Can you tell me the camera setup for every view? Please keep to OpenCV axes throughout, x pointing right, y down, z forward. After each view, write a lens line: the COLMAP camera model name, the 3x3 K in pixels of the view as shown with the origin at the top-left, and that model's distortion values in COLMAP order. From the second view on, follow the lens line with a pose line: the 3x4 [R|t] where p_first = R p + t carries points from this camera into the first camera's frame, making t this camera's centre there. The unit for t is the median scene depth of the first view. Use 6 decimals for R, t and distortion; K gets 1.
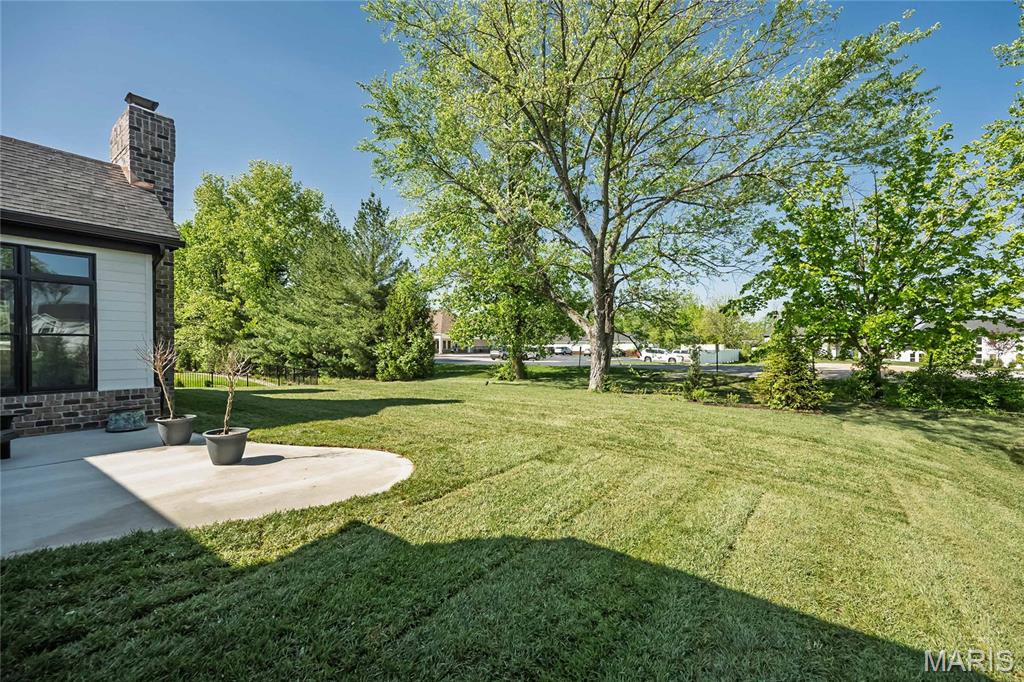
lens RADIAL K [[406.5, 0, 513.8], [0, 406.5, 351.1], [0, 0, 1]] dist [-0.003018, 0.000259]
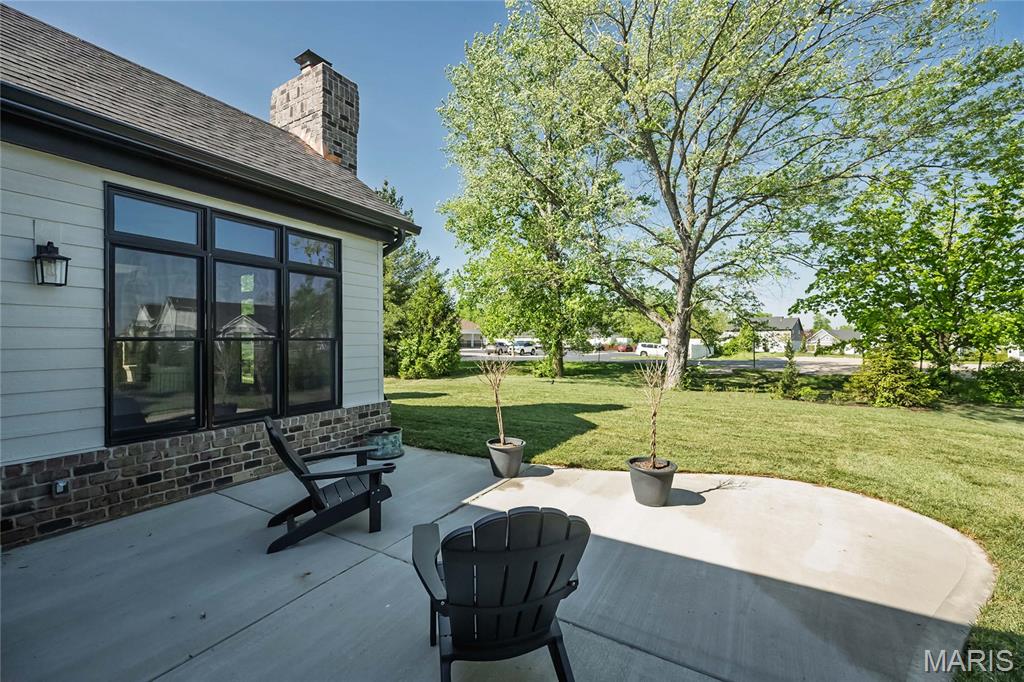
lens RADIAL K [[406.5, 0, 531.5], [0, 406.5, 343.4], [0, 0, 1]] dist [-0.003018, 0.000259]
pose [[0.995593, -0.000108, 0.093780, -0.227823], [0.000570, 0.999988, -0.004894, -0.008464], [-0.093778, 0.004926, 0.995581, 0.047672]]
